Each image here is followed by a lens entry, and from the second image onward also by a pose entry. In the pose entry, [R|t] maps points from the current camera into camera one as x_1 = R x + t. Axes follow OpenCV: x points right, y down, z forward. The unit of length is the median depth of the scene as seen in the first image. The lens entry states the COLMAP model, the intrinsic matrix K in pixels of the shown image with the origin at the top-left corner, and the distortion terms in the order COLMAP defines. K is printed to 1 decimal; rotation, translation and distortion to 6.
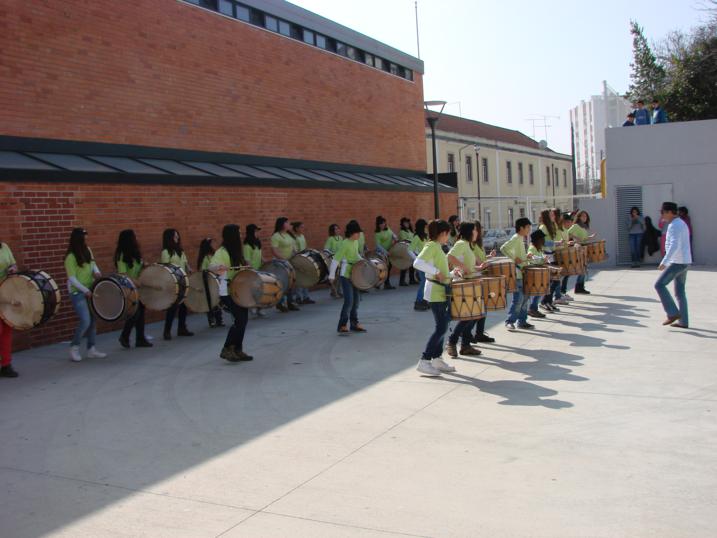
lens RADIAL K [[778.5, 0, 358.5], [0, 778.5, 269.0], [0, 0, 1]] dist [-0.224075, 0.317474]
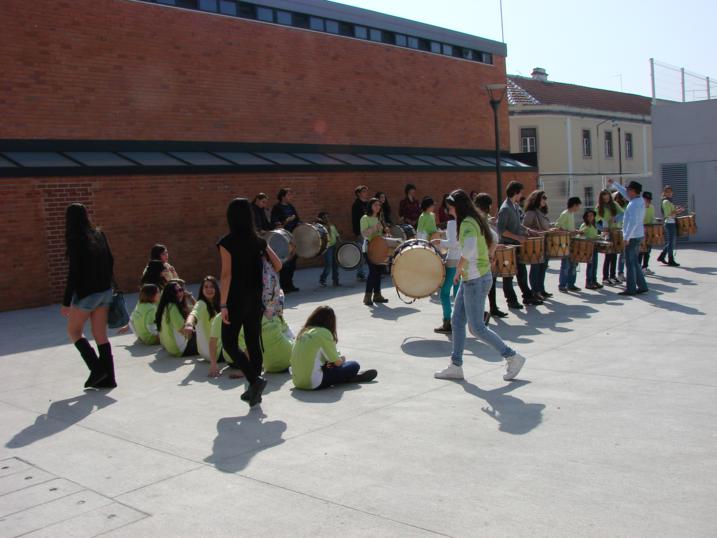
lens RADIAL K [[778.5, 0, 358.5], [0, 778.5, 269.0], [0, 0, 1]] dist [-0.224075, 0.317474]
pose [[0.967042, 0.014122, -0.254224, 0.247324], [-0.005963, 0.999443, 0.032836, -0.001411], [0.254546, -0.030238, 0.966588, -0.077058]]
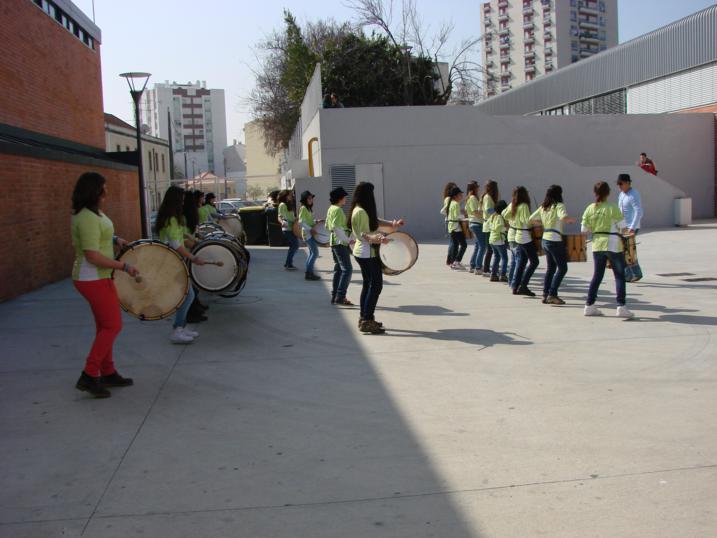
lens RADIAL K [[778.5, 0, 358.5], [0, 778.5, 269.0], [0, 0, 1]] dist [-0.224075, 0.317474]
pose [[0.838583, -0.045432, 0.542877, -0.249670], [0.037332, 0.998966, 0.025935, 0.007314], [-0.543494, -0.001482, 0.839412, 0.111509]]
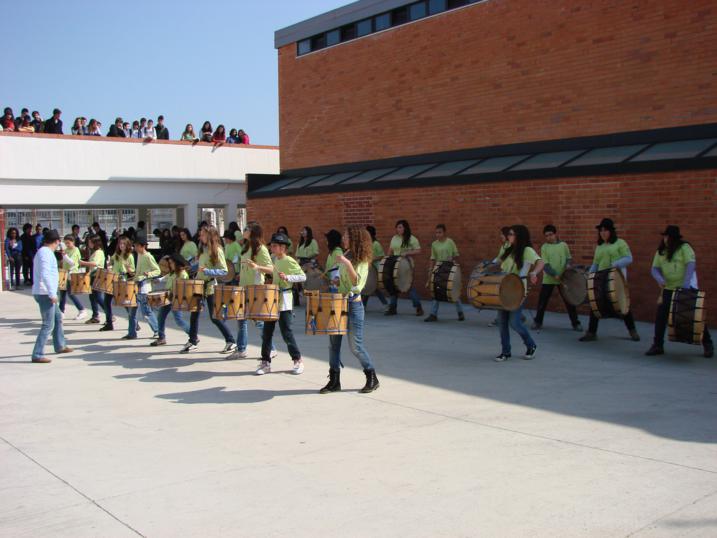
lens RADIAL K [[778.5, 0, 358.5], [0, 778.5, 269.0], [0, 0, 1]] dist [-0.224075, 0.317474]
pose [[-0.403605, 0.107872, -0.908552, 0.659581], [-0.020176, 0.991734, 0.126711, -0.098927], [0.914711, 0.069472, -0.398092, 1.029745]]
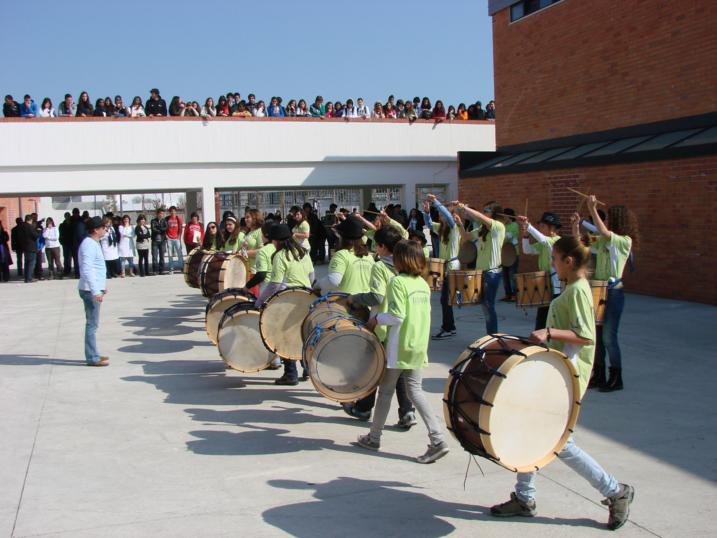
lens RADIAL K [[787.0, 0, 358.5], [0, 787.0, 269.0], [0, 0, 1]] dist [-0.270042, 0.392503]
pose [[-0.696114, 0.121675, -0.707546, 0.542084], [0.017028, 0.988055, 0.153160, -0.097187], [0.717730, 0.094569, -0.689870, 1.073038]]
